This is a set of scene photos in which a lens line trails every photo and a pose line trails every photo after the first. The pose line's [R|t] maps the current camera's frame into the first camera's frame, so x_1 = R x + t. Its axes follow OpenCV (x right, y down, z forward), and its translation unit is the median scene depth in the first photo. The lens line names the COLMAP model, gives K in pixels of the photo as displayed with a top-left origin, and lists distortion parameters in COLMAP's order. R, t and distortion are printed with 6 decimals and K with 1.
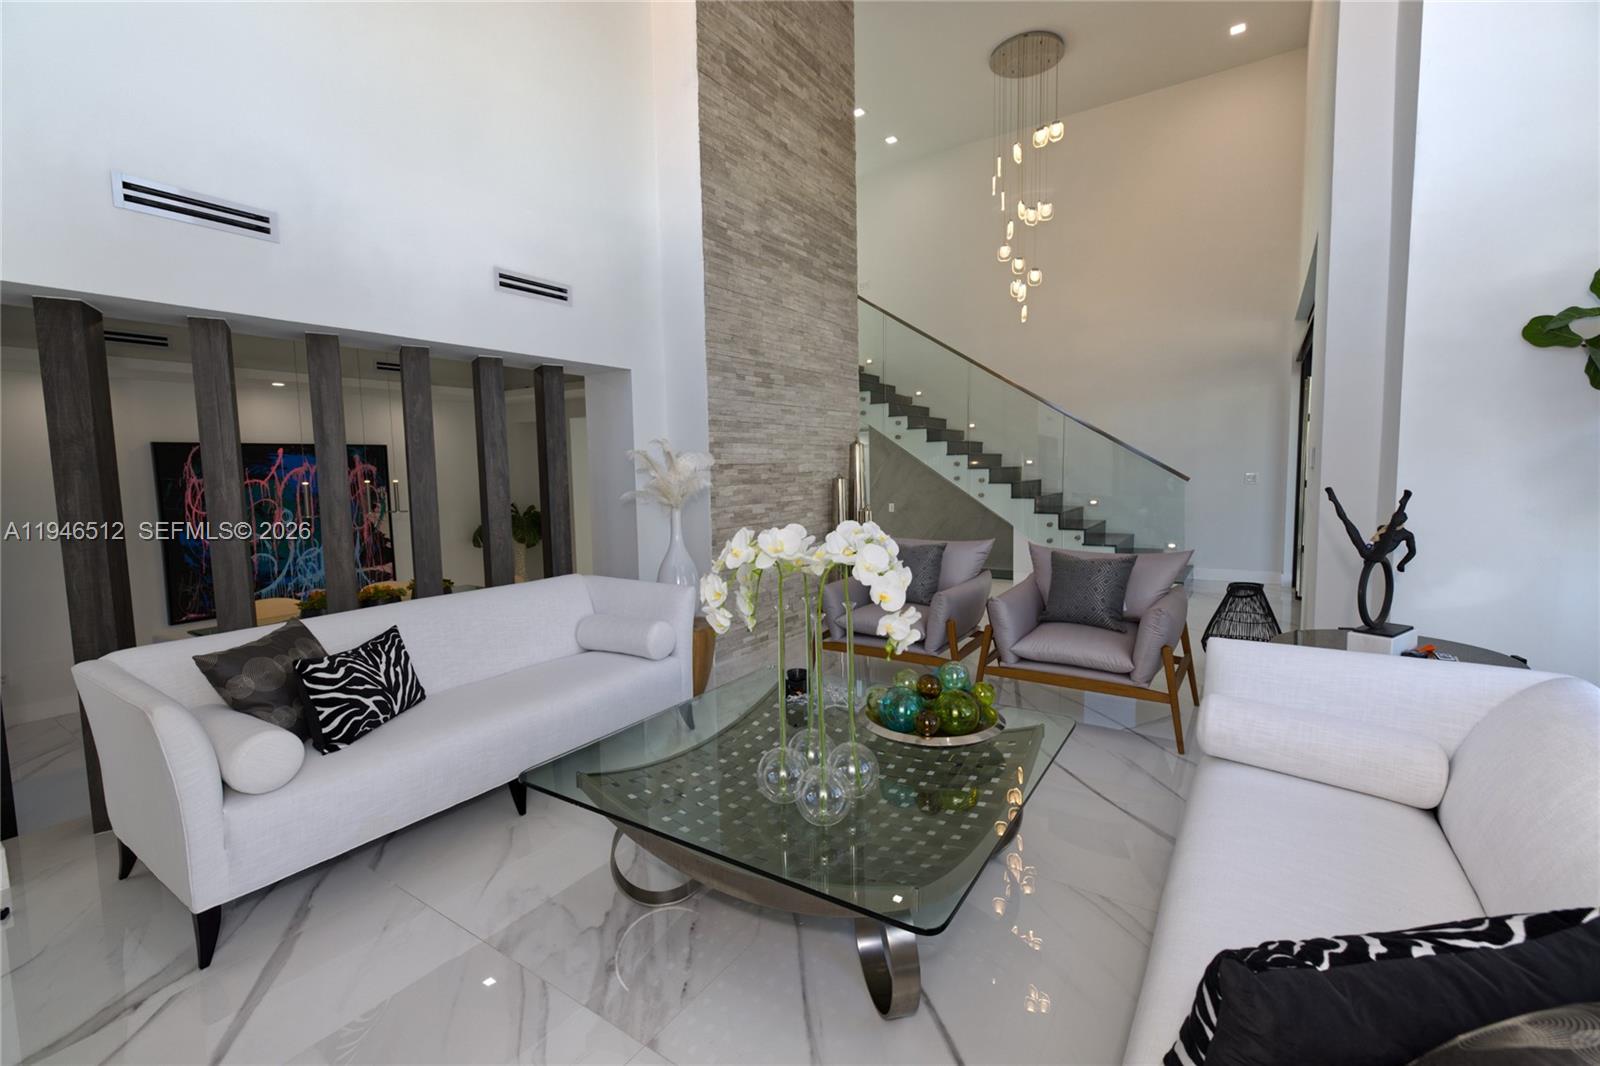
lens RADIAL K [[638.4, 0, 795.1], [0, 638.4, 528.3], [0, 0, 1]] dist [-0.017530, -0.000242]
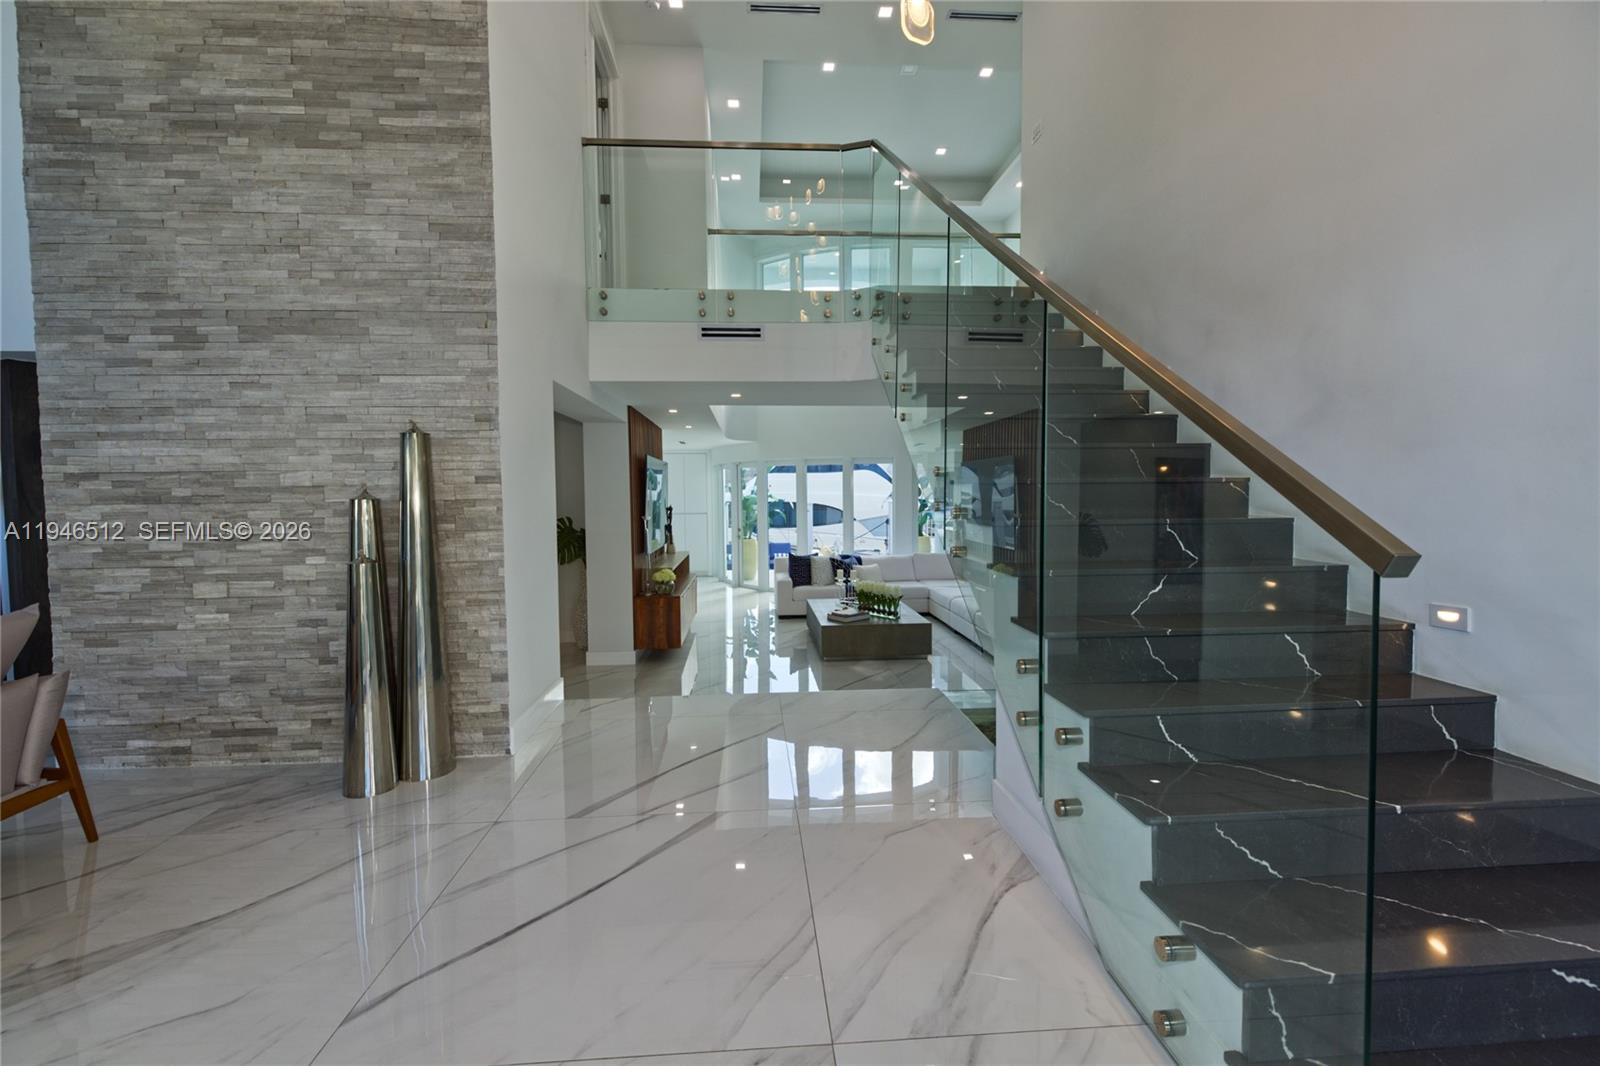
lens RADIAL K [[687.5, 0, 795.1], [0, 687.5, 523.1], [0, 0, 1]] dist [0.007204, -0.000157]
pose [[0.632011, 0.046038, -0.773590, 0.859966], [-0.076283, 0.997082, -0.002983, -0.095312], [0.771196, 0.060897, 0.633679, 1.040680]]
